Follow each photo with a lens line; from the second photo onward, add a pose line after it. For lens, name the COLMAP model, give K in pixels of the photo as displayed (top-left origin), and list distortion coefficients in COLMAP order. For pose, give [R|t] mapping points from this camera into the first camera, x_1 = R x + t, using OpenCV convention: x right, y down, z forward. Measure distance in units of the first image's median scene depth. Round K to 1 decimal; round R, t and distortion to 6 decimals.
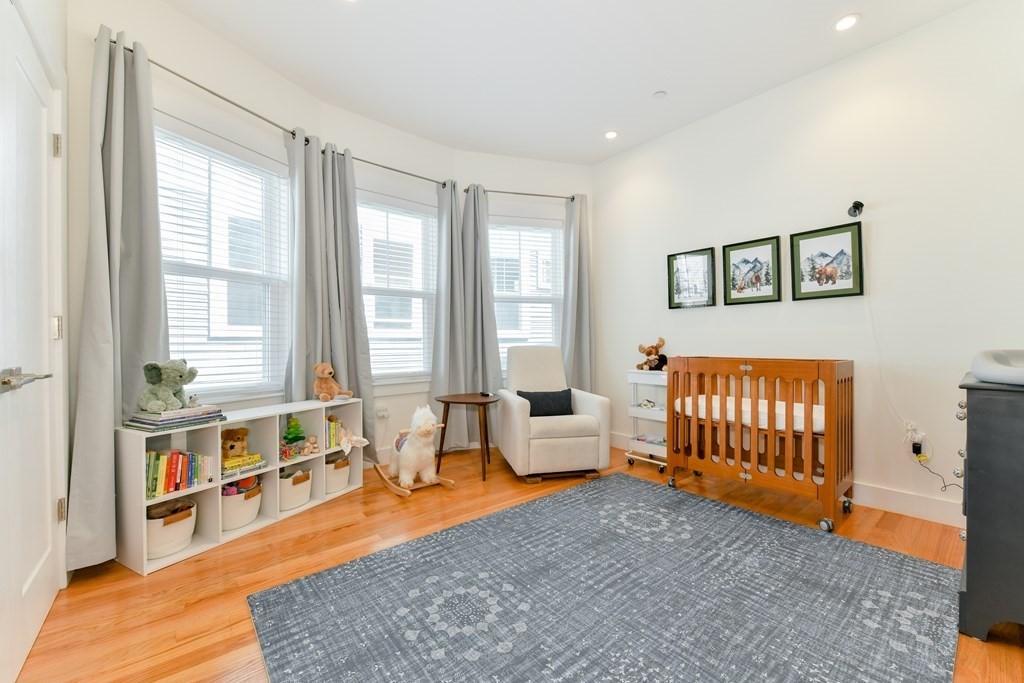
lens RADIAL K [[404.8, 0, 519.5], [0, 404.8, 339.7], [0, 0, 1]] dist [-0.000433, -0.003041]
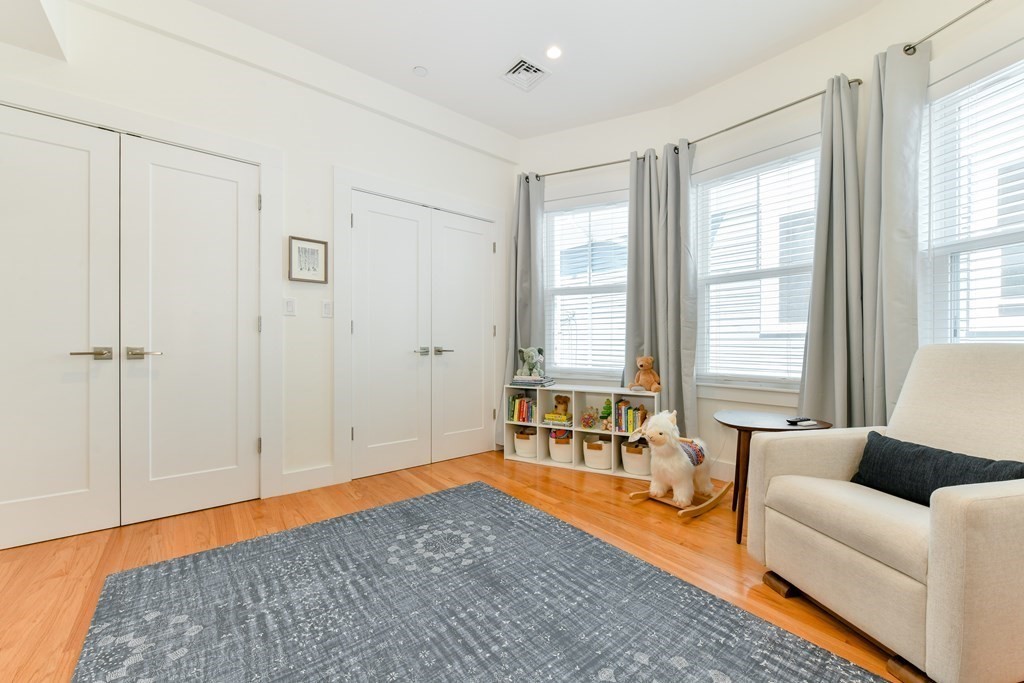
lens RADIAL K [[404.8, 0, 519.2], [0, 404.8, 344.1], [0, 0, 1]] dist [-0.000433, -0.003041]
pose [[-0.019467, 0.010534, -0.999755, 0.924254], [0.005060, 0.999933, 0.010438, 0.018046], [0.999798, -0.004855, -0.019519, 1.032407]]
